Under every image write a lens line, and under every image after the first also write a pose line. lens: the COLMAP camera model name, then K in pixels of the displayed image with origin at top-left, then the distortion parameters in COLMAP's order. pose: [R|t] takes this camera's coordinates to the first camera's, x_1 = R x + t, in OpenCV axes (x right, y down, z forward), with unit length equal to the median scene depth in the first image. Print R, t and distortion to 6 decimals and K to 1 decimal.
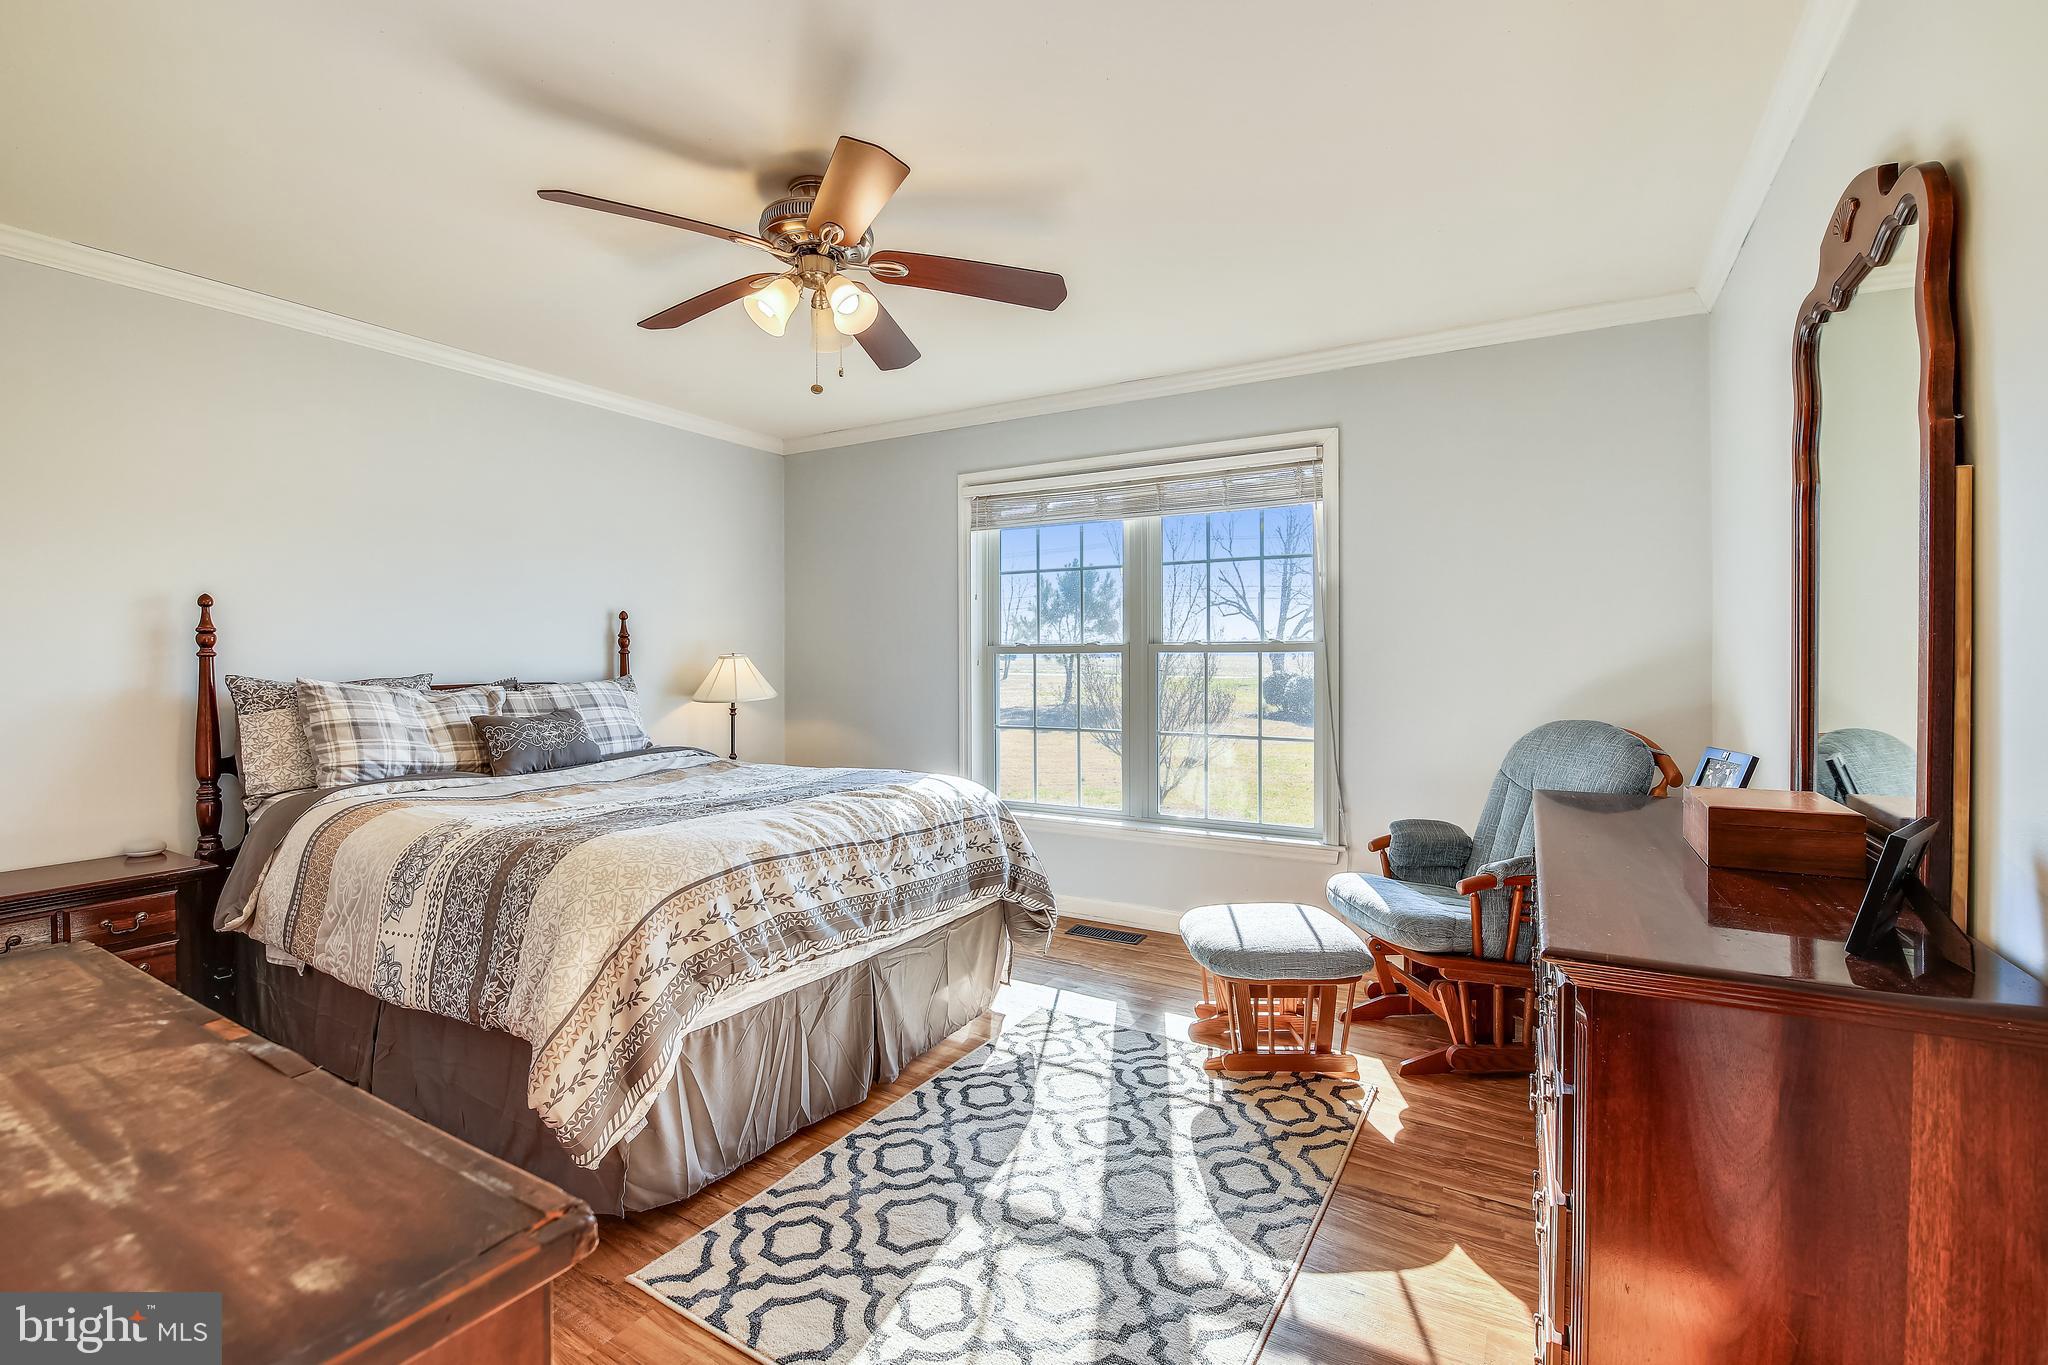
lens RADIAL K [[900.9, 0, 1027.7], [0, 900.9, 680.1], [0, 0, 1]] dist [-0.002885, -0.000465]
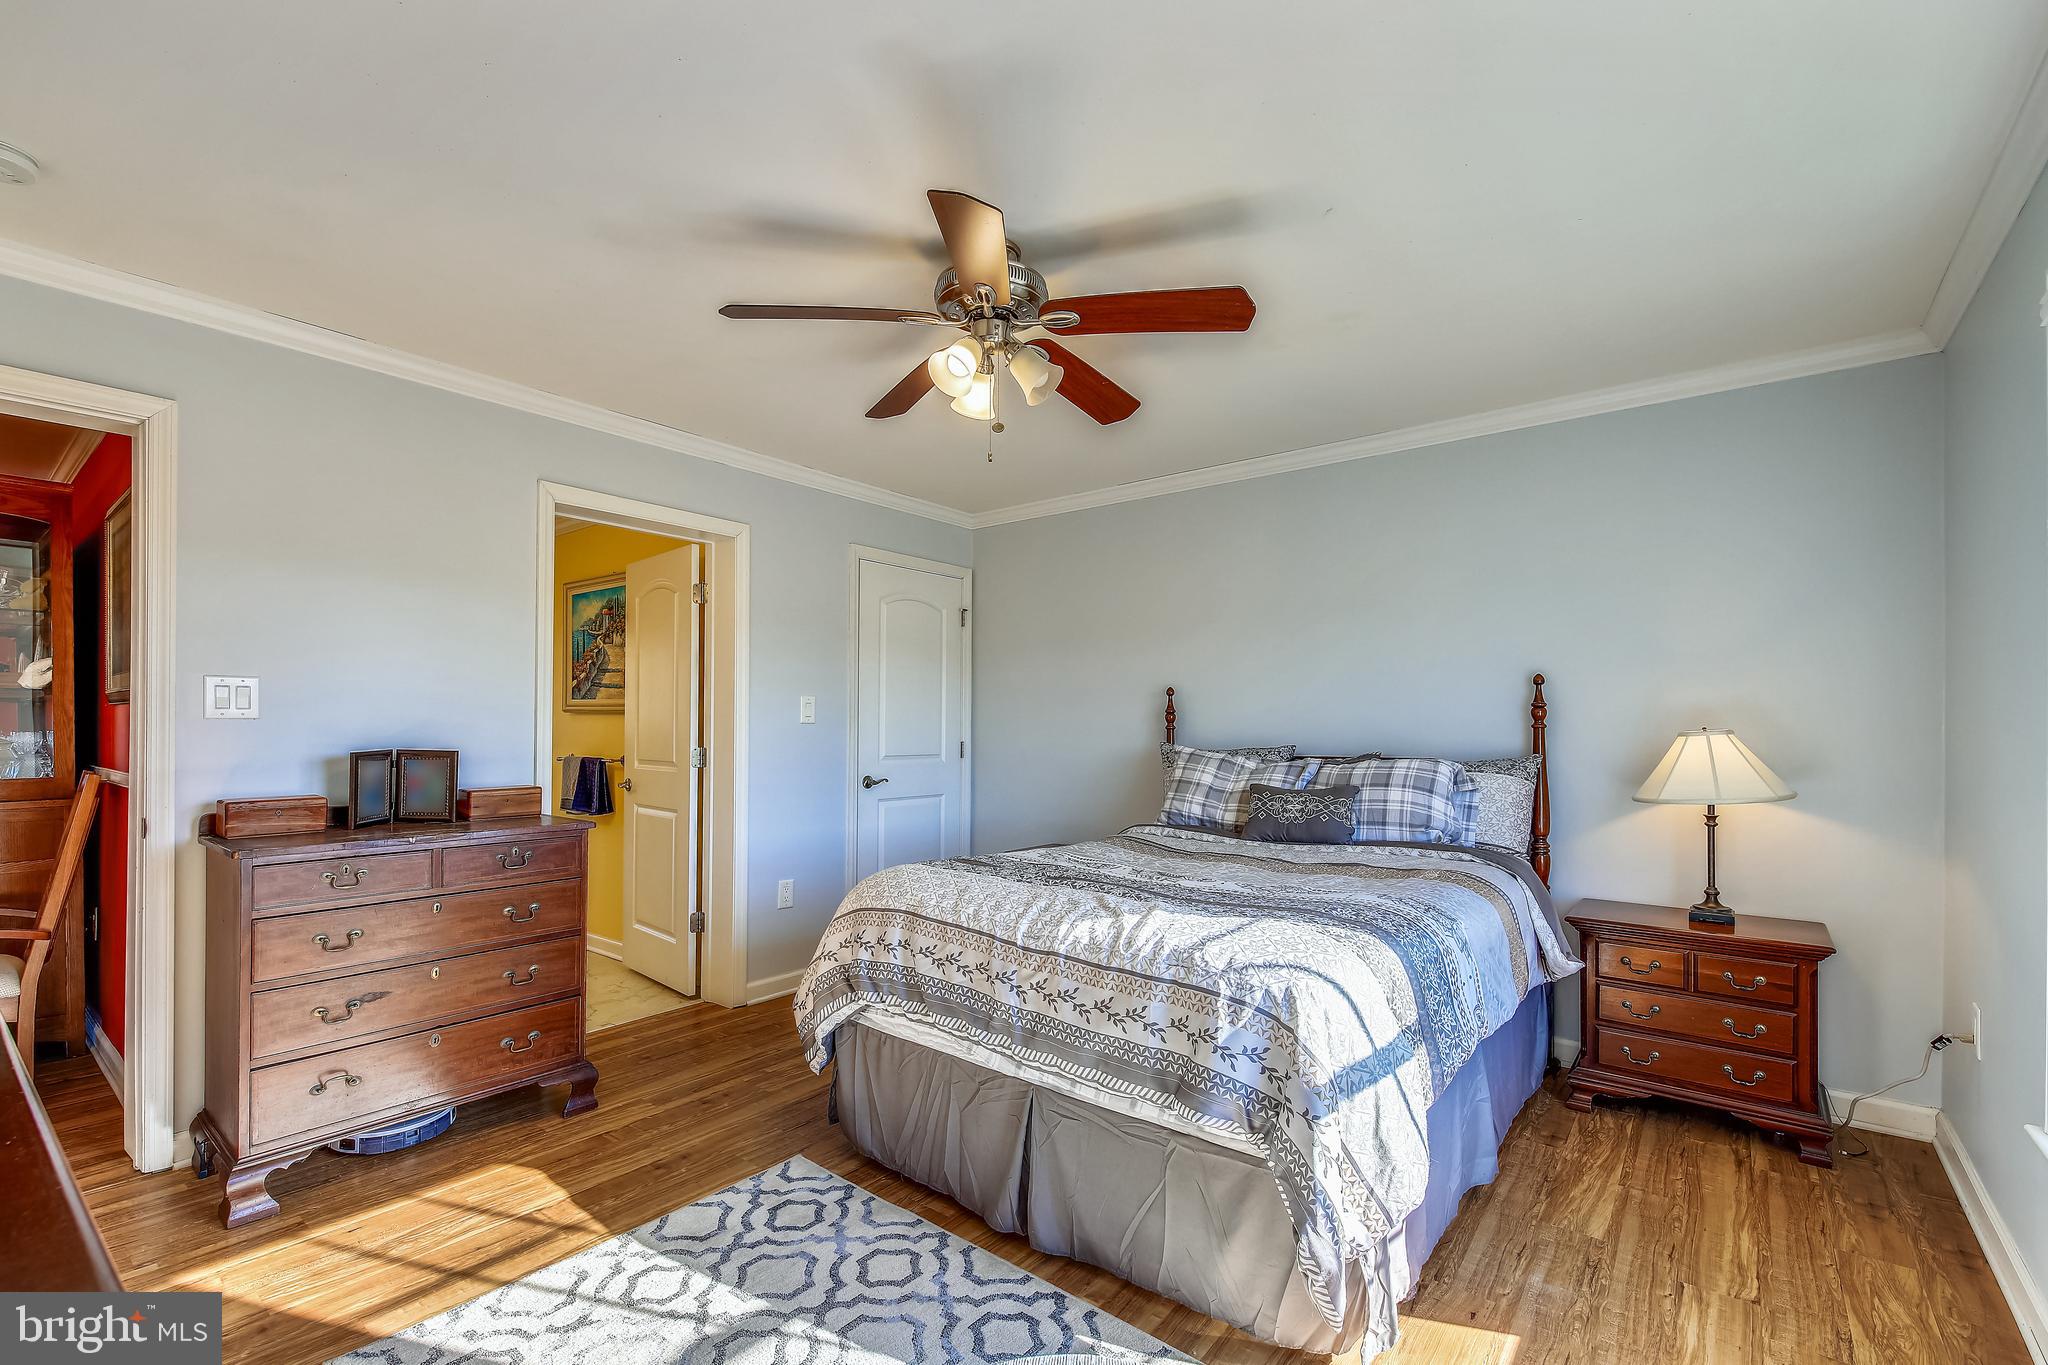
lens RADIAL K [[900.9, 0, 1012.8], [0, 900.9, 717.6], [0, 0, 1]] dist [-0.002885, -0.000465]
pose [[-0.160559, -0.007558, -0.986997, 0.691193], [-0.028970, 0.999576, -0.002942, -0.038127], [0.986601, 0.028121, -0.160710, 1.132947]]
